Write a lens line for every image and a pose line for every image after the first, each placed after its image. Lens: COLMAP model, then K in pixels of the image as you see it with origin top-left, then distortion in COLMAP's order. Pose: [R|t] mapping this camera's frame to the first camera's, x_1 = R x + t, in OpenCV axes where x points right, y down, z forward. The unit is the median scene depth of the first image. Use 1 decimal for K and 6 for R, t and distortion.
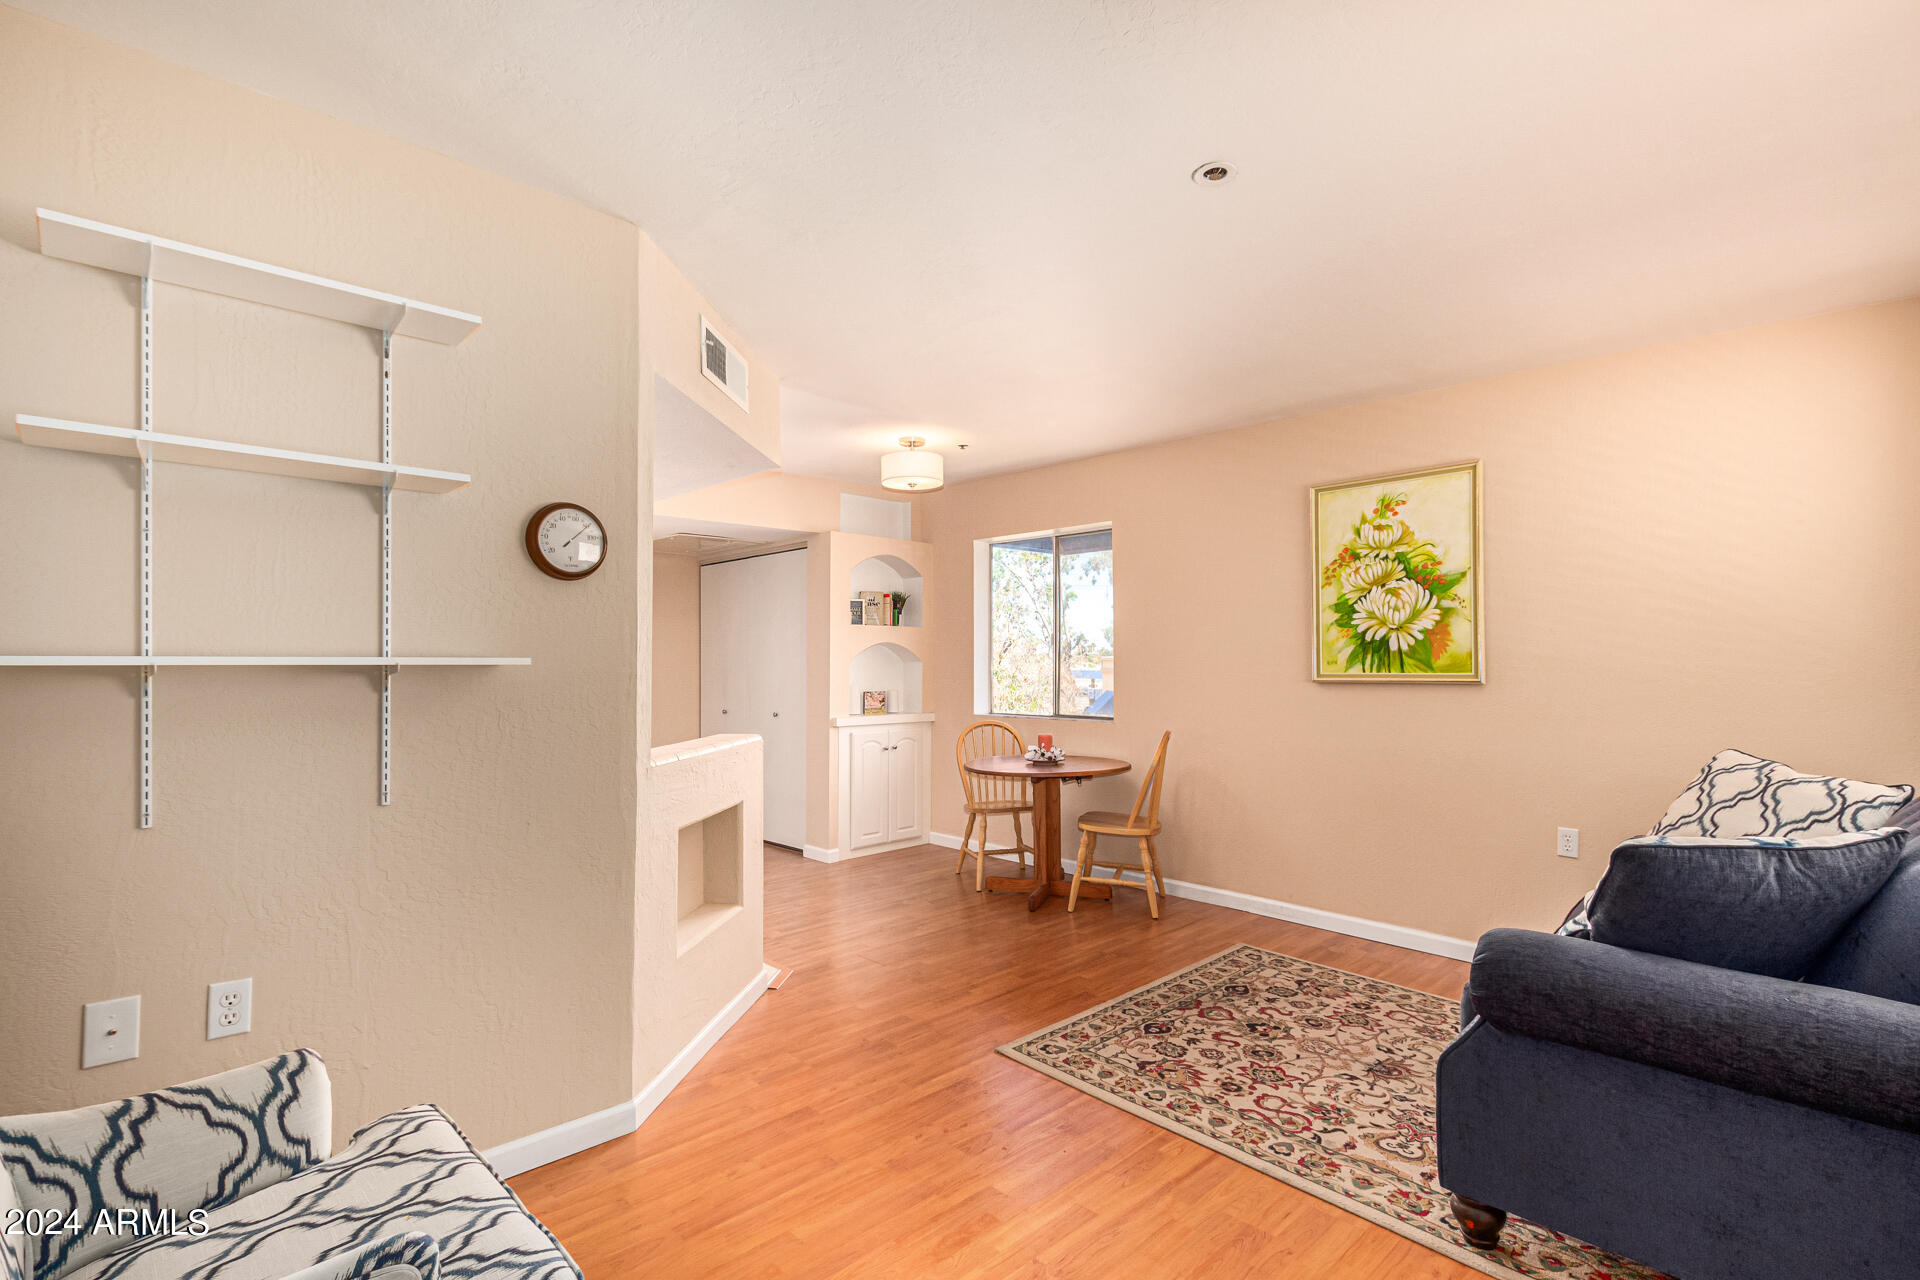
lens RADIAL K [[894.0, 0, 976.1], [0, 894.0, 650.0], [0, 0, 1]] dist [0.007532, -0.002561]
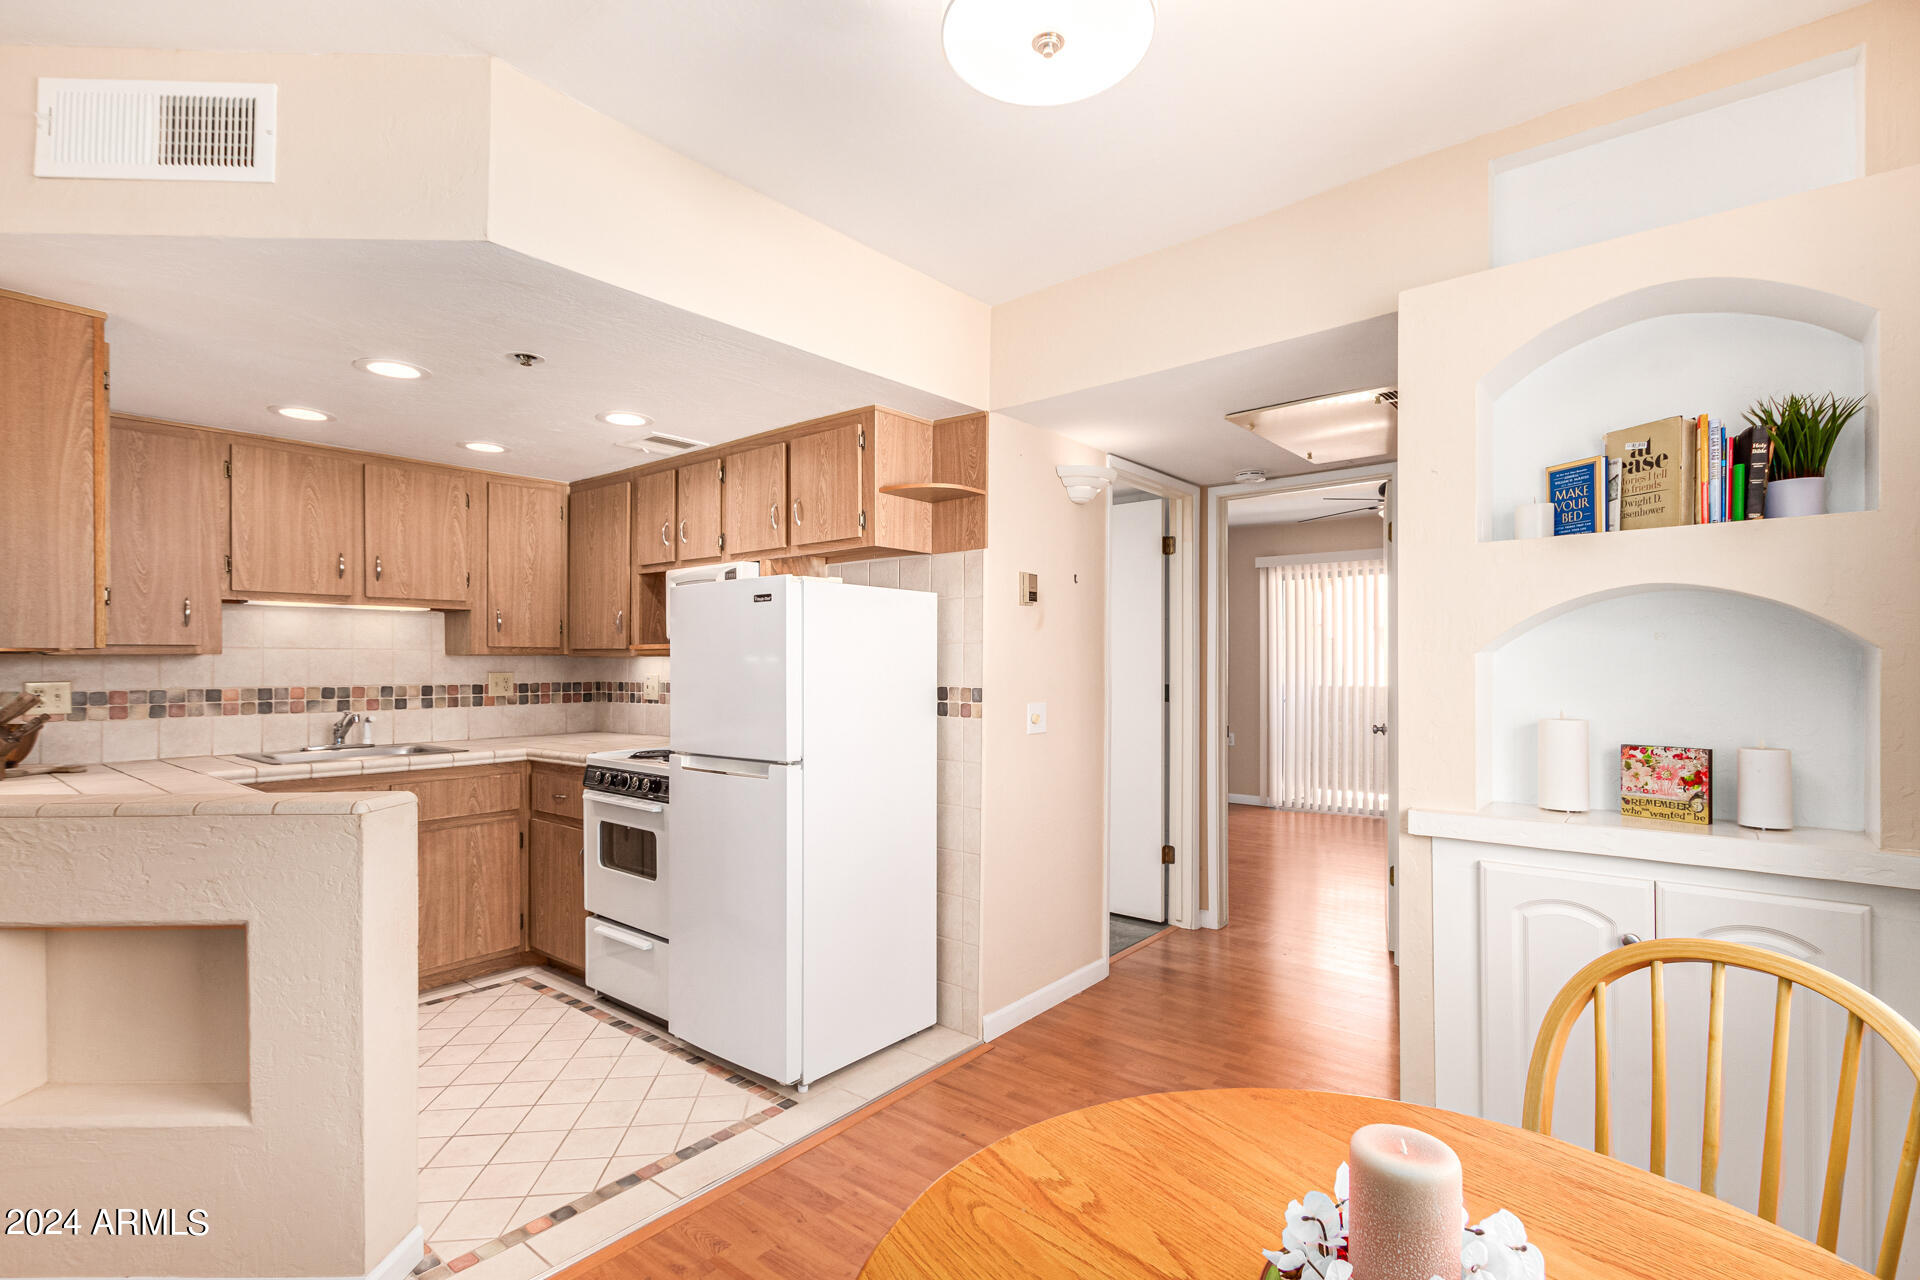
lens RADIAL K [[894.0, 0, 955.9], [0, 894.0, 664.0], [0, 0, 1]] dist [0.007532, -0.002561]
pose [[0.112651, -0.006098, -0.993616, 0.251579], [0.020078, 0.999791, -0.003860, 0.021862], [0.993432, -0.019515, 0.112750, 1.103777]]
